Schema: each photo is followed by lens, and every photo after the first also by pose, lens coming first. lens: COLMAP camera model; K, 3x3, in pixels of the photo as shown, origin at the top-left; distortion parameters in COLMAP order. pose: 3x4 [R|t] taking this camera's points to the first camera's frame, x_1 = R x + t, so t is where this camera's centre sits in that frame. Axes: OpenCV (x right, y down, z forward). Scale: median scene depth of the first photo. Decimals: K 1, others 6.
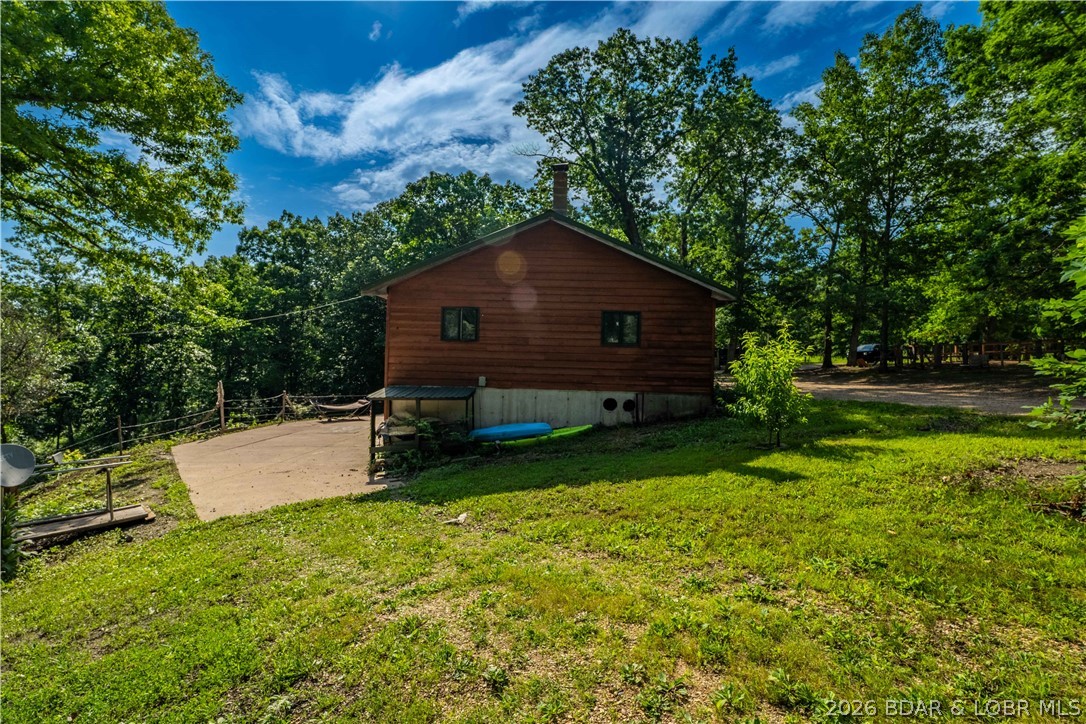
lens RADIAL K [[474.7, 0, 540.1], [0, 474.7, 369.3], [0, 0, 1]] dist [-0.013227, -0.000182]
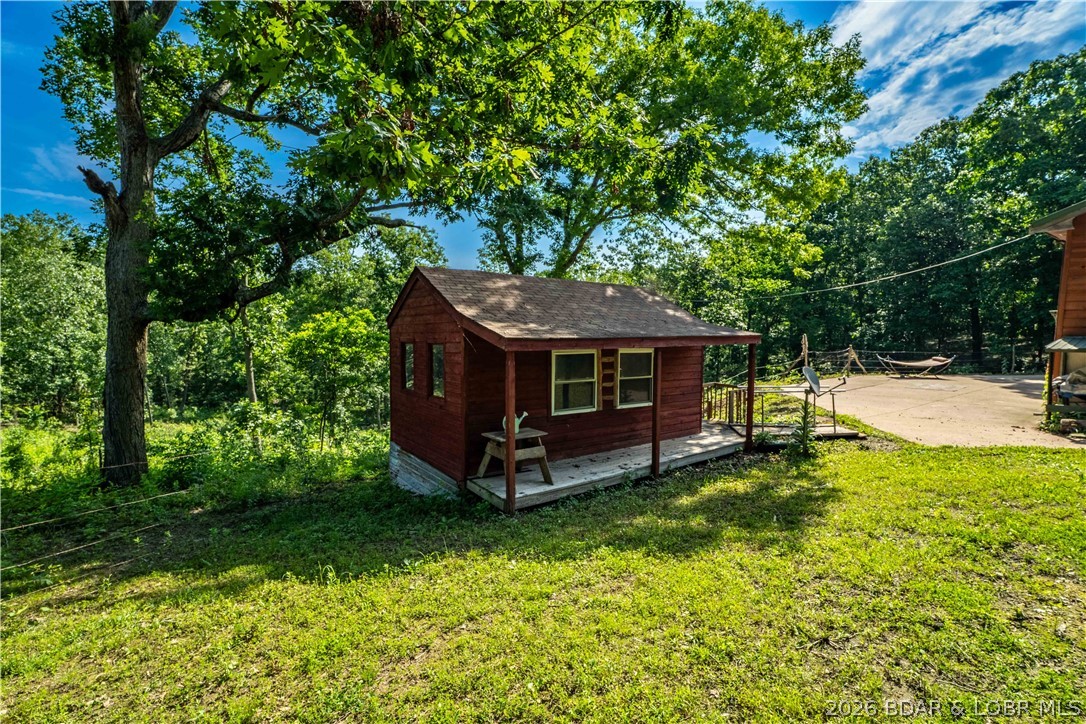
lens RADIAL K [[474.7, 0, 539.8], [0, 474.7, 358.3], [0, 0, 1]] dist [-0.013227, -0.000182]
pose [[0.598481, 0.039007, -0.800187, -0.084761], [0.008568, 0.998445, 0.055080, 0.008567], [0.801091, -0.039820, 0.597216, -0.102967]]
